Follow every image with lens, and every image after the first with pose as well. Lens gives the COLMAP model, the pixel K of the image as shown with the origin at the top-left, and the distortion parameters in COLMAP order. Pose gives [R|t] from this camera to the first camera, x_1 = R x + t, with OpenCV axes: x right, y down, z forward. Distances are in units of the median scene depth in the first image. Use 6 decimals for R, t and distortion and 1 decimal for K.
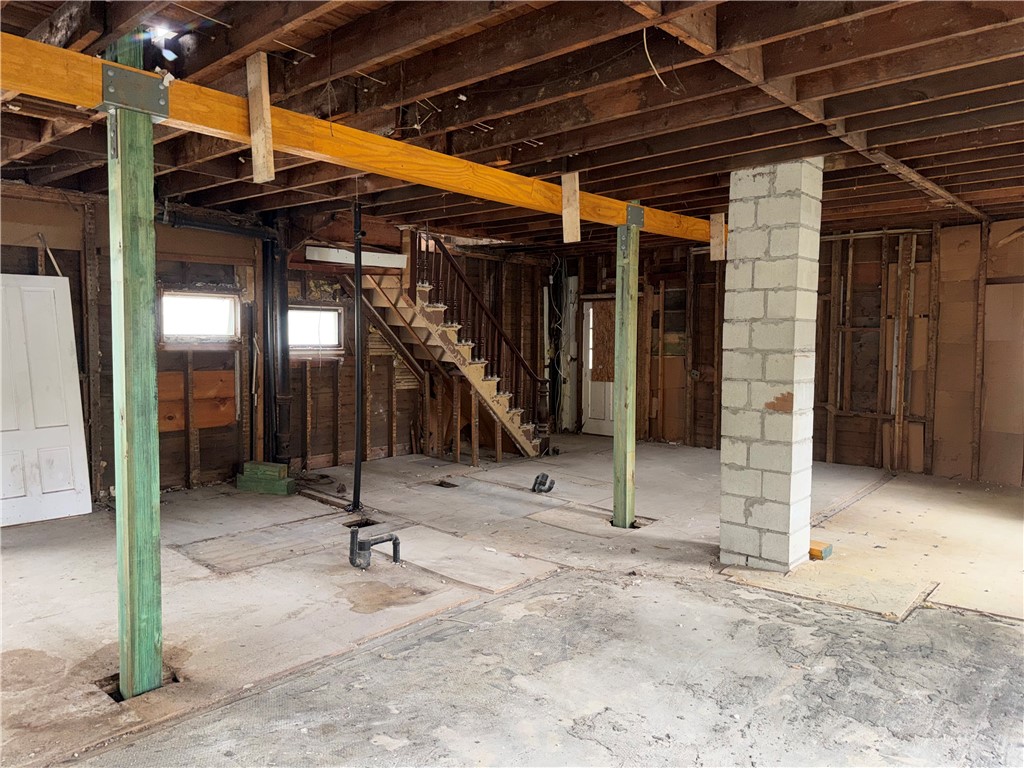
lens RADIAL K [[726.3, 0, 510.9], [0, 726.3, 381.0], [0, 0, 1]] dist [0.040532, -0.002090]
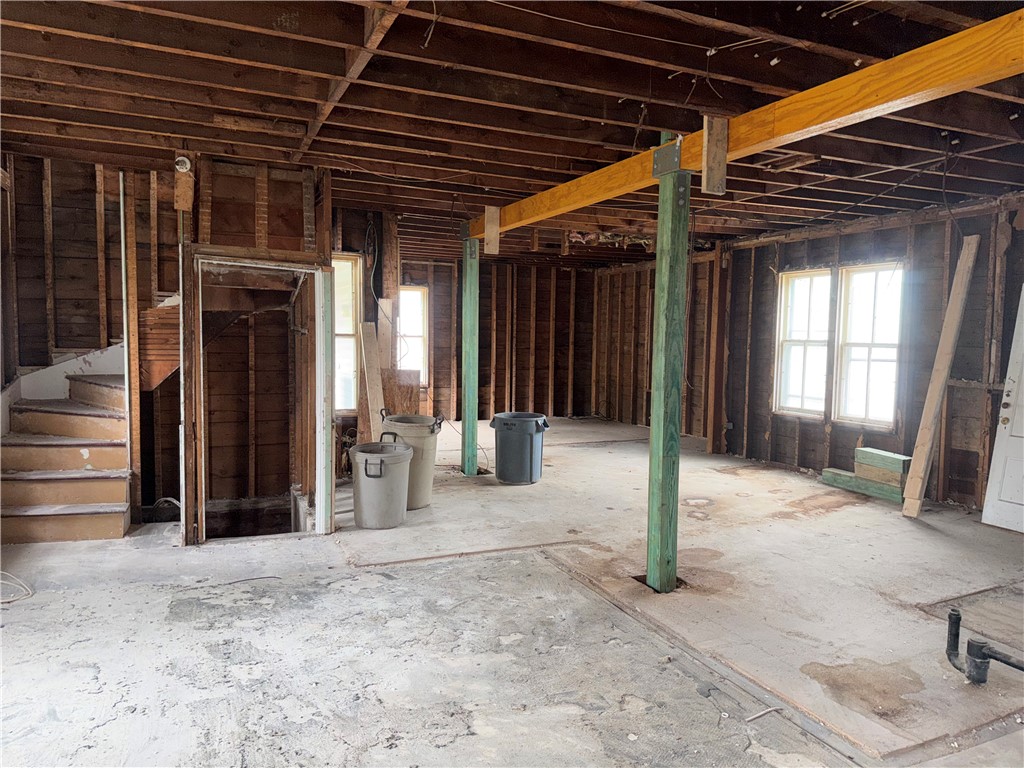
lens RADIAL K [[726.3, 0, 510.3], [0, 726.3, 386.4], [0, 0, 1]] dist [0.040532, -0.002090]
pose [[-0.425265, 0.042116, -0.904089, 0.782896], [-0.074706, 0.993875, 0.081438, -0.046359], [0.901981, 0.102173, -0.419513, 1.186065]]
